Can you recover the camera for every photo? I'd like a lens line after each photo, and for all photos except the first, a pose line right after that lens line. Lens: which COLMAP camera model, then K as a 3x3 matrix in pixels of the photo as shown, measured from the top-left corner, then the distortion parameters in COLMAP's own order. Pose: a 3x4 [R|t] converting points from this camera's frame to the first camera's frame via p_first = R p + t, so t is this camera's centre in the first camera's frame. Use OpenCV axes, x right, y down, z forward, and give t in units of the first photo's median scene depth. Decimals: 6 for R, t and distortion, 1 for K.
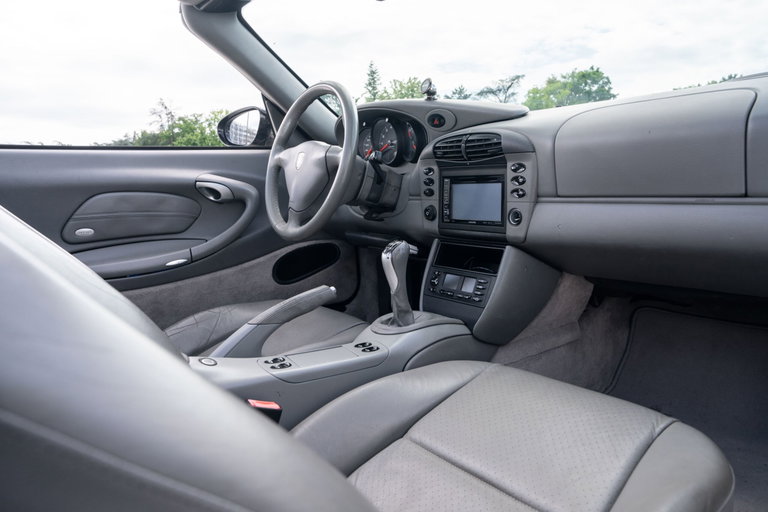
lens RADIAL K [[533.3, 0, 384.0], [0, 533.3, 256.0], [0, 0, 1]] dist [-0.078728, 0.001050]
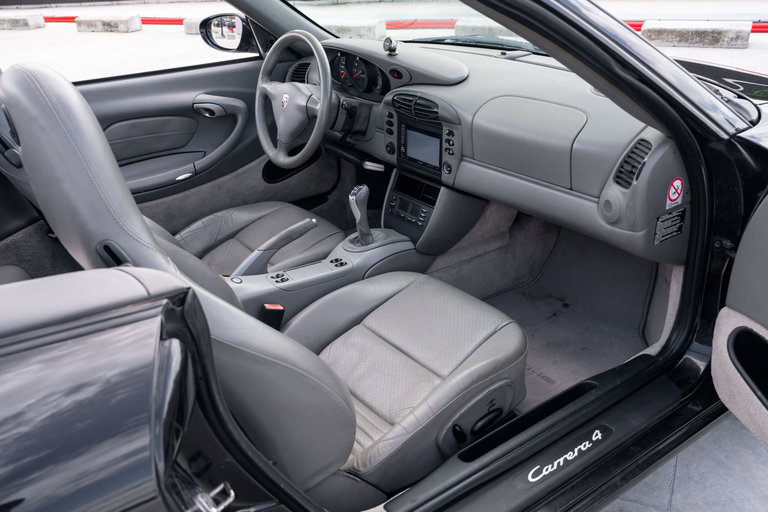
lens RADIAL K [[707.3, 0, 384.0], [0, 707.3, 256.0], [0, 0, 1]] dist [-0.010293, -0.003630]
pose [[0.999974, 0.005011, -0.005257, 0.087122], [-0.003274, 0.957126, 0.289654, -0.345877], [0.006483, -0.289629, 0.957117, -0.722427]]
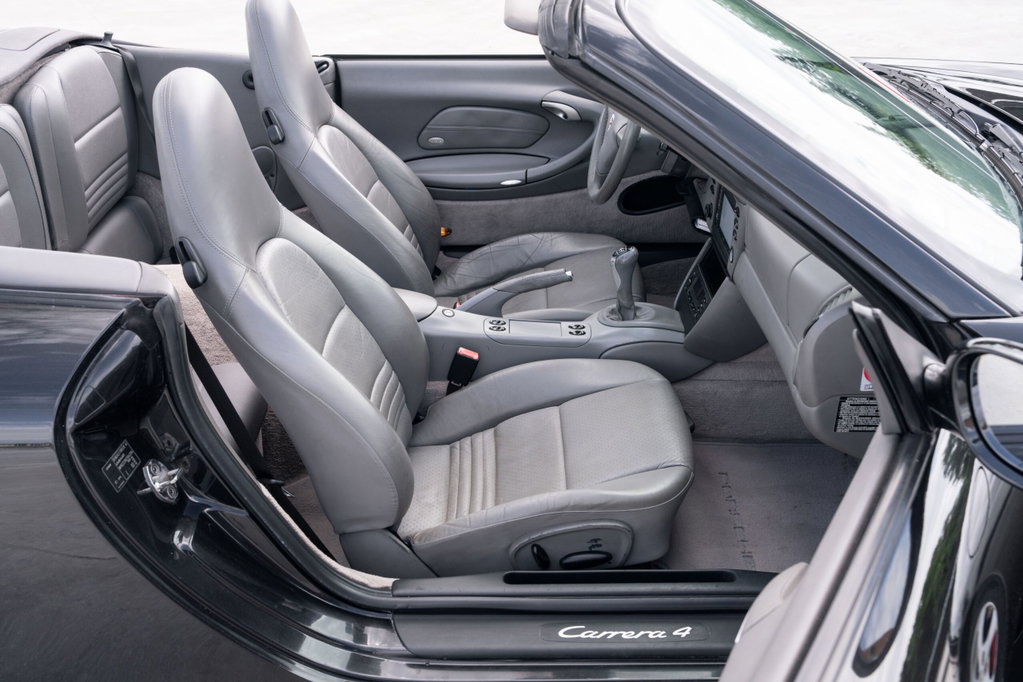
lens RADIAL K [[1026.8, 0, 511.5], [0, 1026.8, 341.0], [0, 0, 1]] dist [0.009367, 0.002195]
pose [[0.803196, 0.313834, -0.506345, 0.880540], [-0.115181, 0.915752, 0.384878, -0.583327], [0.584474, -0.250811, 0.771676, -0.764264]]
